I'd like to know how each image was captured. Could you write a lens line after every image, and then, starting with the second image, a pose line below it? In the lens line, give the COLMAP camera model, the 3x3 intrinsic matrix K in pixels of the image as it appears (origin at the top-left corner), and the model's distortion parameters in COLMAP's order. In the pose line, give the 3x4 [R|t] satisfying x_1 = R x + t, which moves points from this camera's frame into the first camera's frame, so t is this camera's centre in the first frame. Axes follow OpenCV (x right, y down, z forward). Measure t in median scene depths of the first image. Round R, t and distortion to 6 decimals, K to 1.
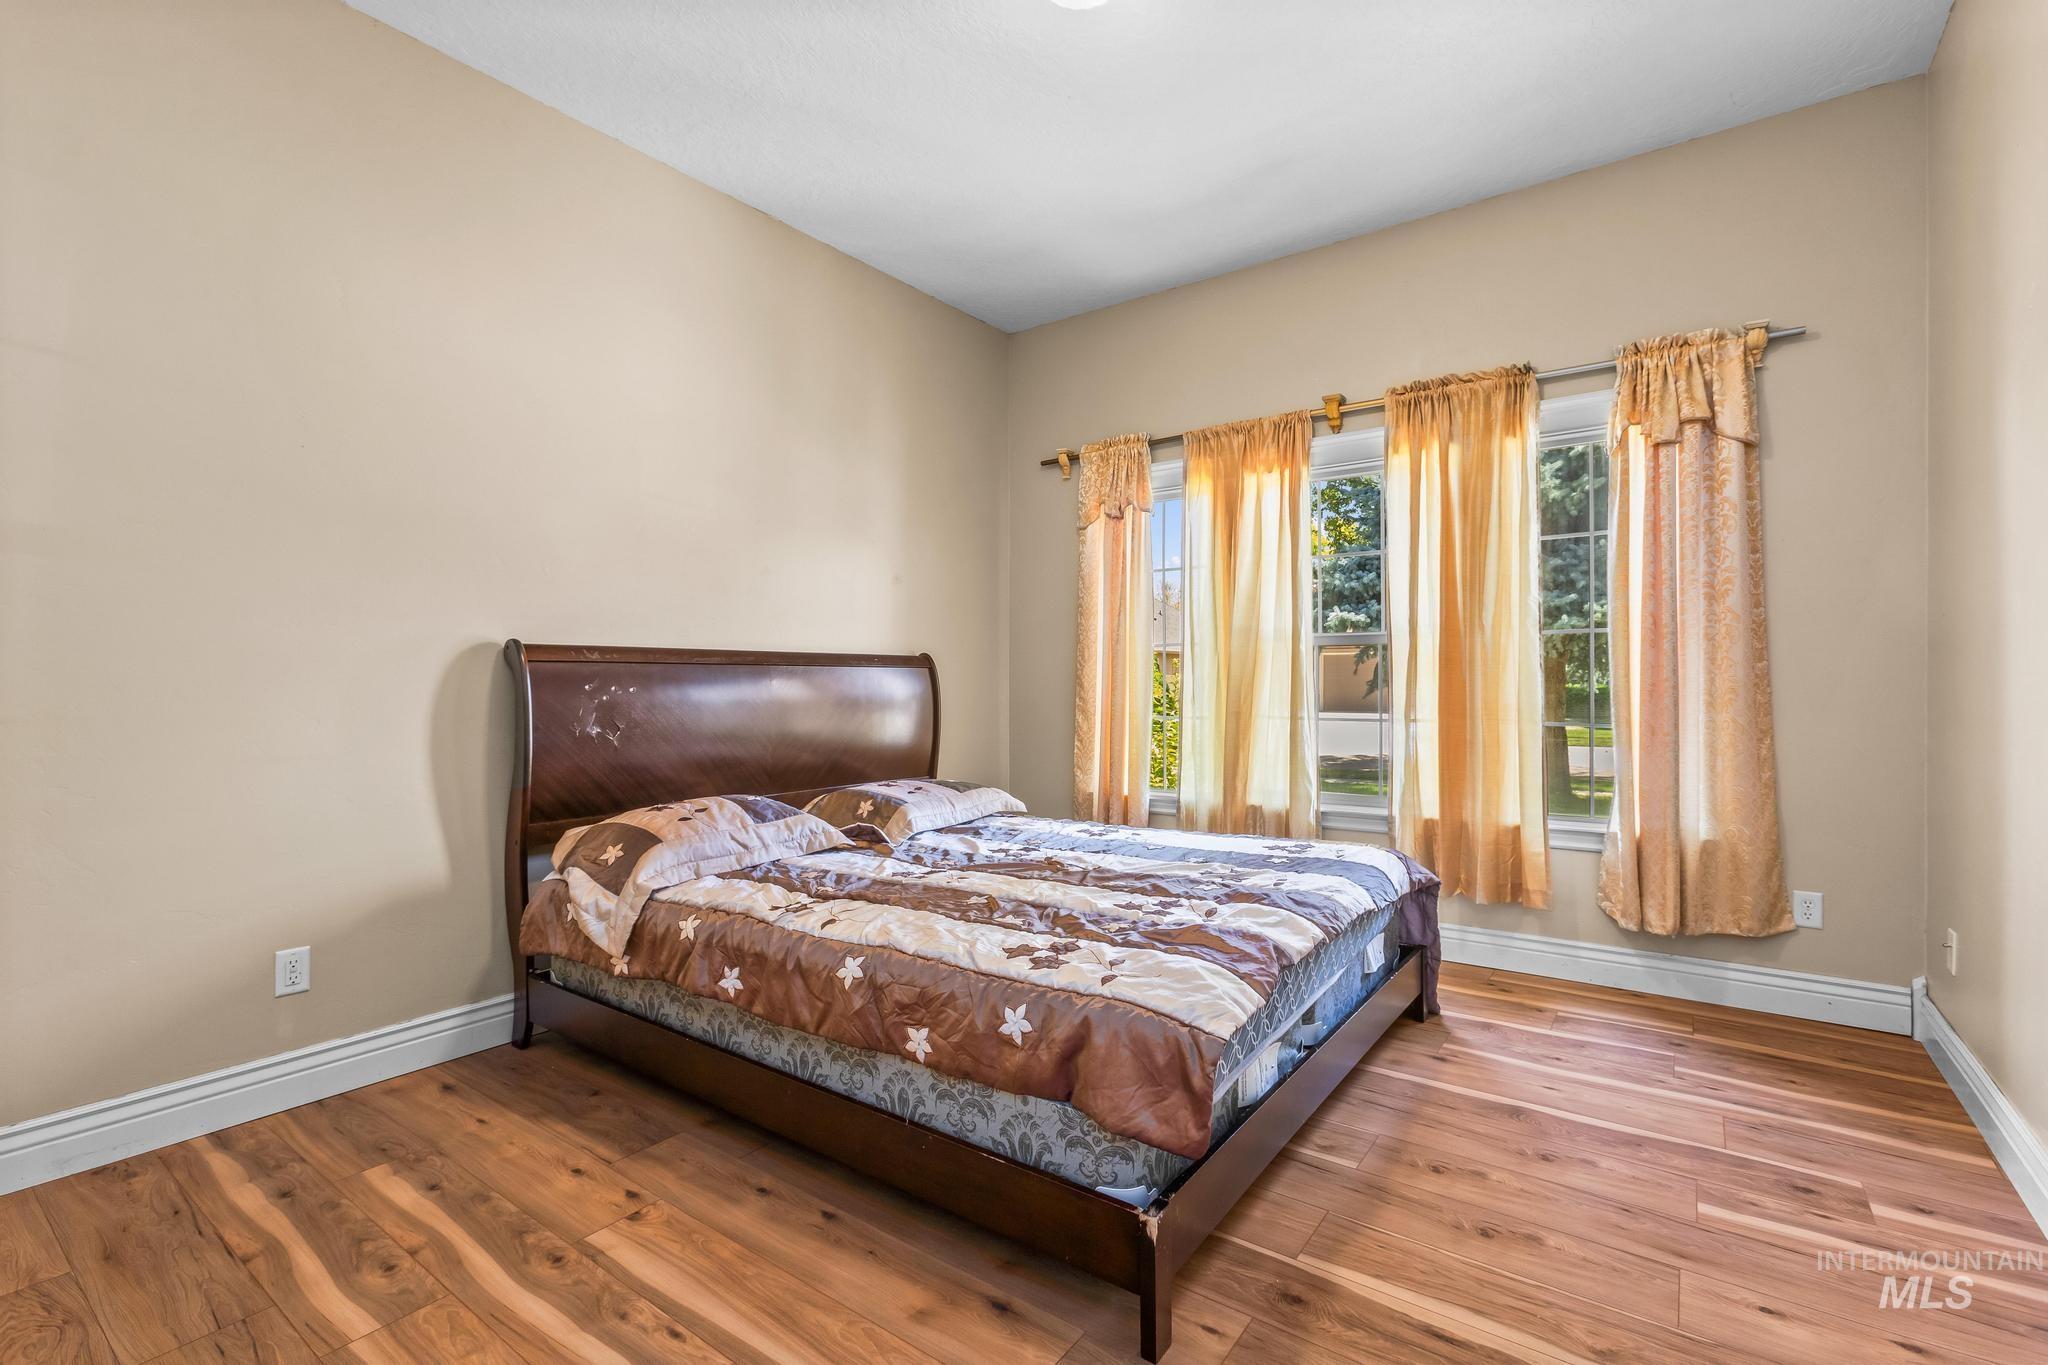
lens RADIAL K [[908.5, 0, 1031.3], [0, 908.5, 674.3], [0, 0, 1]] dist [-0.033161, 0.020973]
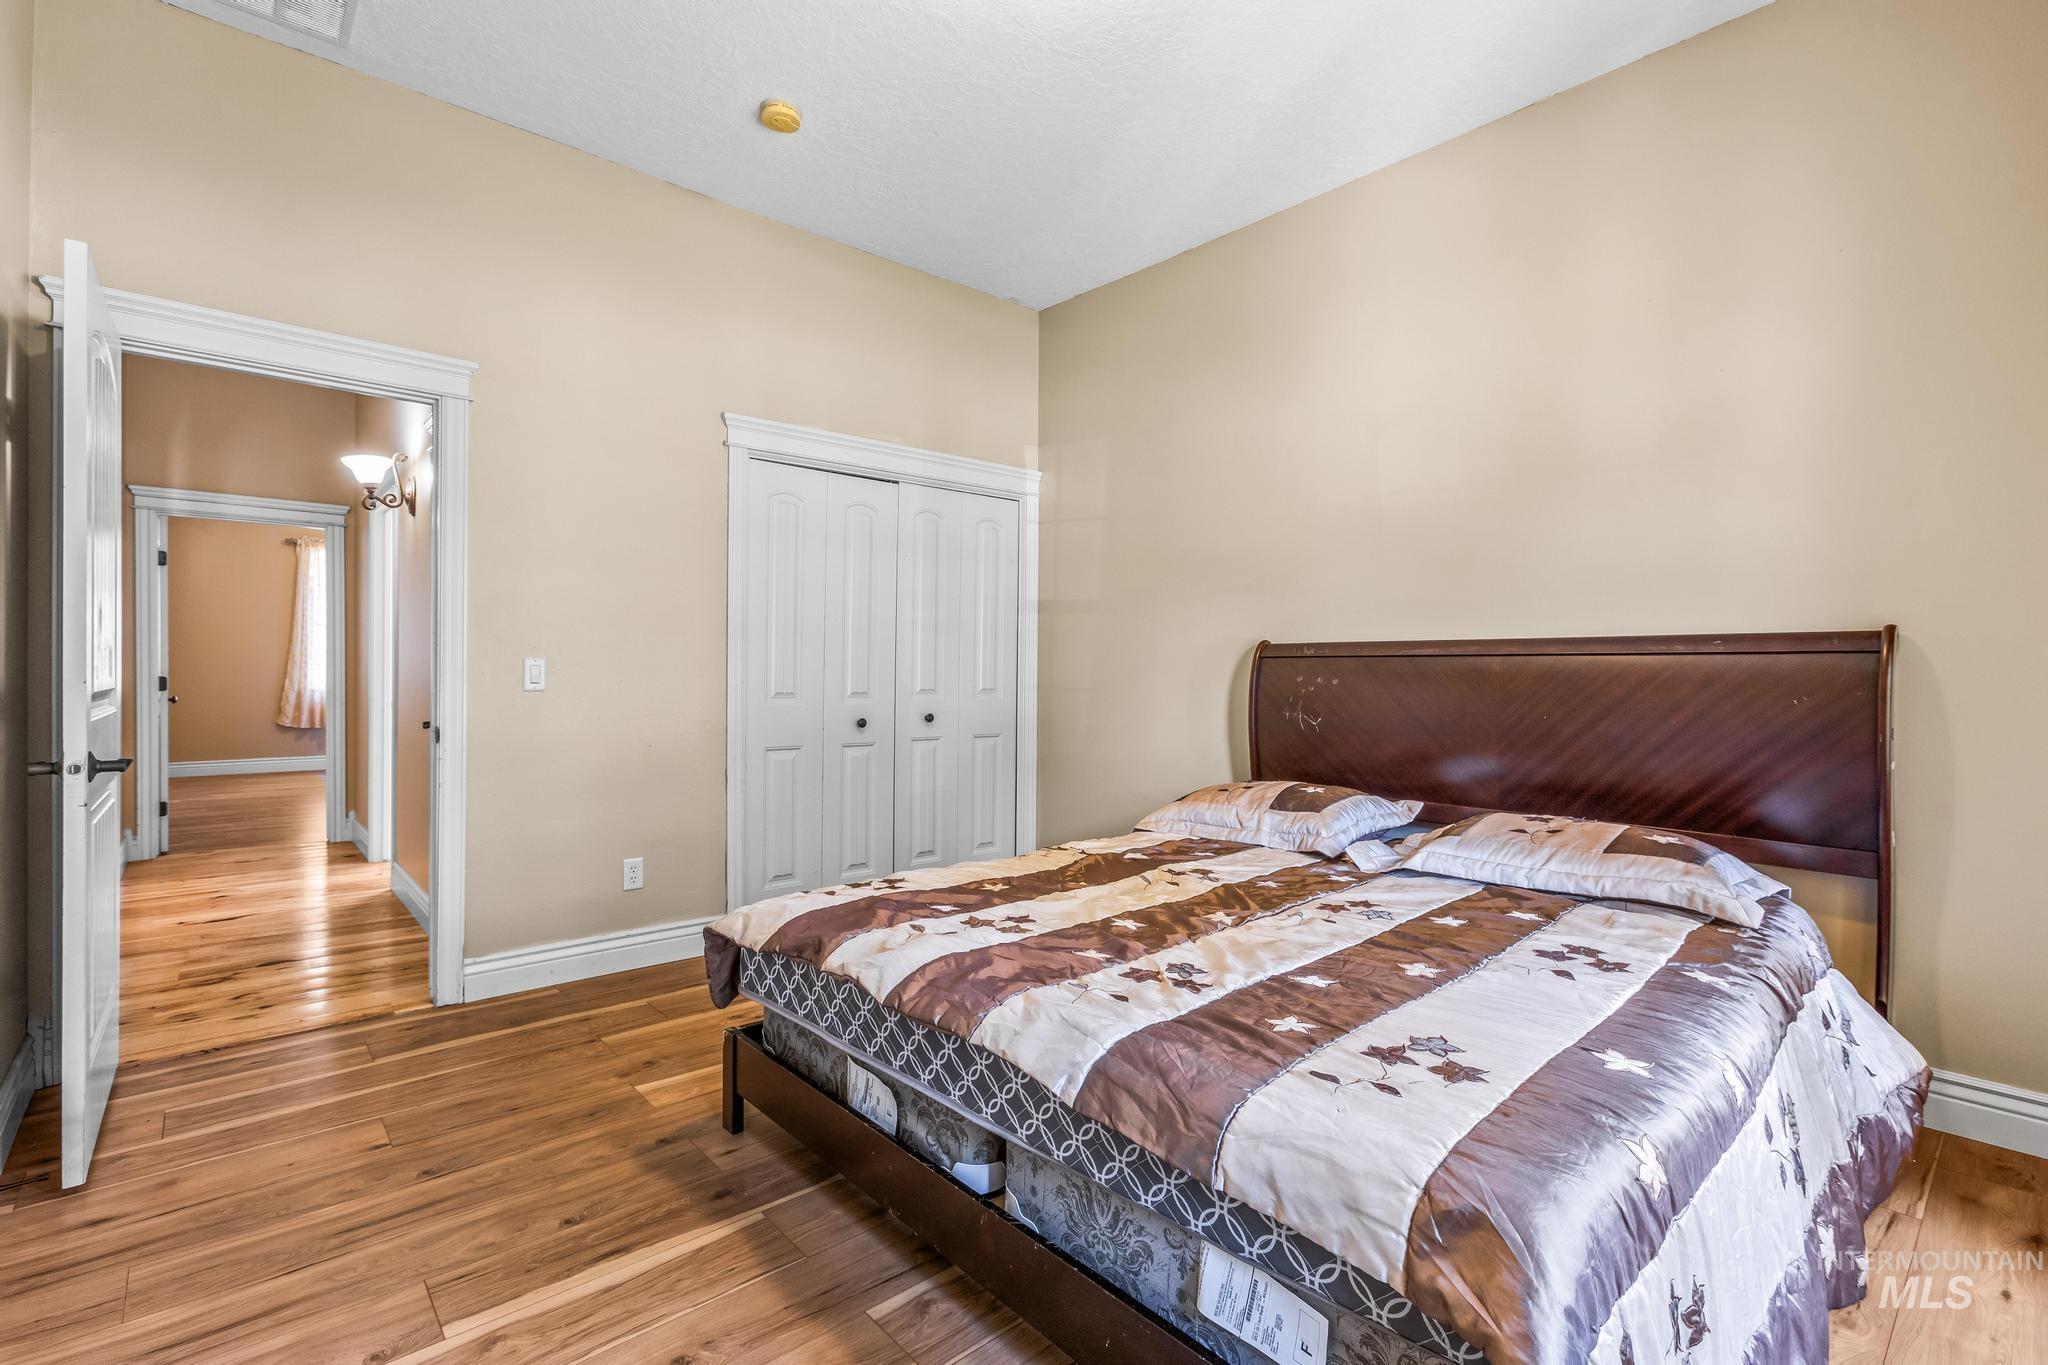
lens RADIAL K [[908.5, 0, 1031.3], [0, 908.5, 674.3], [0, 0, 1]] dist [-0.033161, 0.020973]
pose [[-0.213882, -0.002586, -0.976856, 1.125239], [-0.007237, 0.999973, -0.001062, 0.020057], [0.976833, 0.006843, -0.213895, 1.368613]]
